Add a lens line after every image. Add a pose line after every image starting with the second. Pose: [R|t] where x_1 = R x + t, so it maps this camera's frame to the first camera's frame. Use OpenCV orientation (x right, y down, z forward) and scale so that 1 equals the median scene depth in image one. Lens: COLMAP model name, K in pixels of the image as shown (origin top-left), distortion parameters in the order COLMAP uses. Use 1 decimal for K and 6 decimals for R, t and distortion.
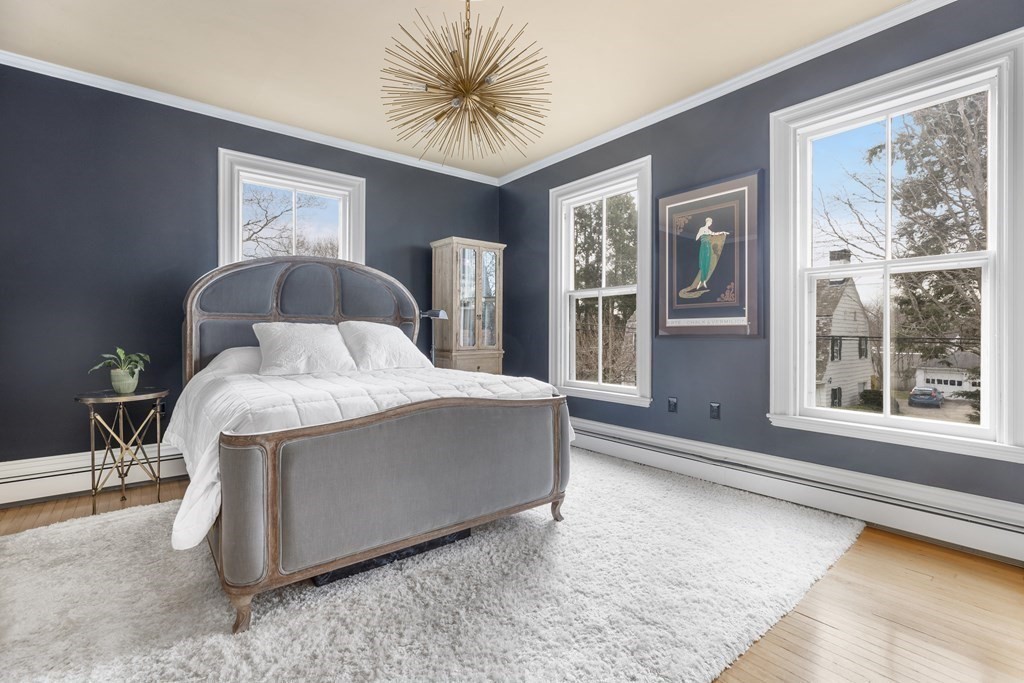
lens RADIAL K [[460.6, 0, 516.2], [0, 460.6, 341.1], [0, 0, 1]] dist [-0.009601, 0.004079]
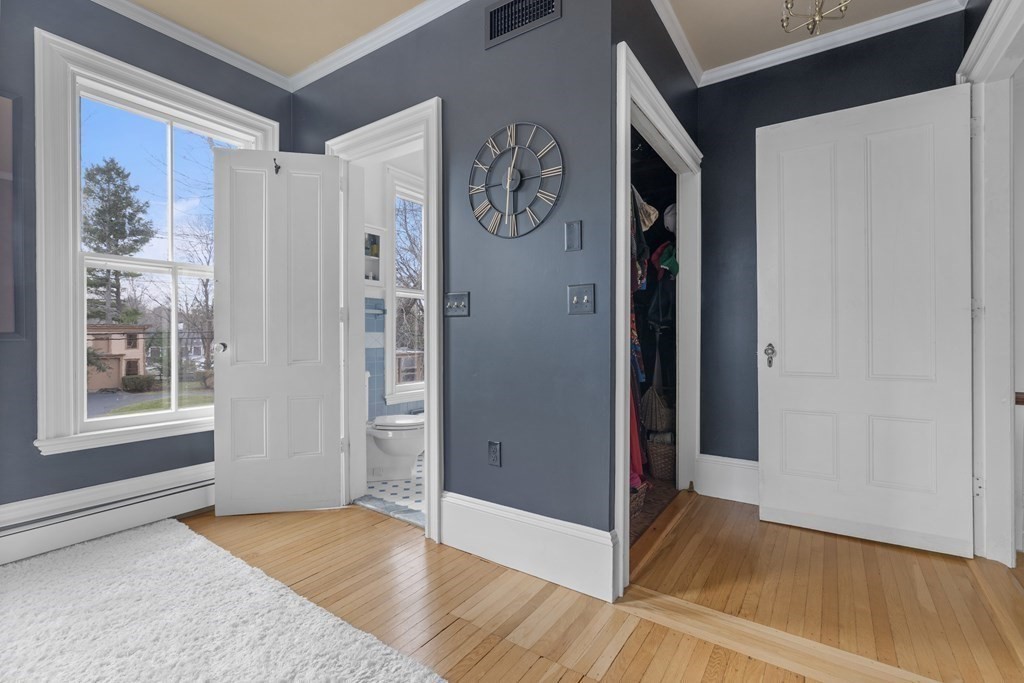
lens RADIAL K [[460.6, 0, 515.8], [0, 460.6, 334.6], [0, 0, 1]] dist [-0.009601, 0.004079]
pose [[-0.297159, -0.001081, 0.954827, -0.399263], [0.008812, 0.999954, 0.003875, -0.007344], [-0.954787, 0.009565, -0.297136, 0.525308]]
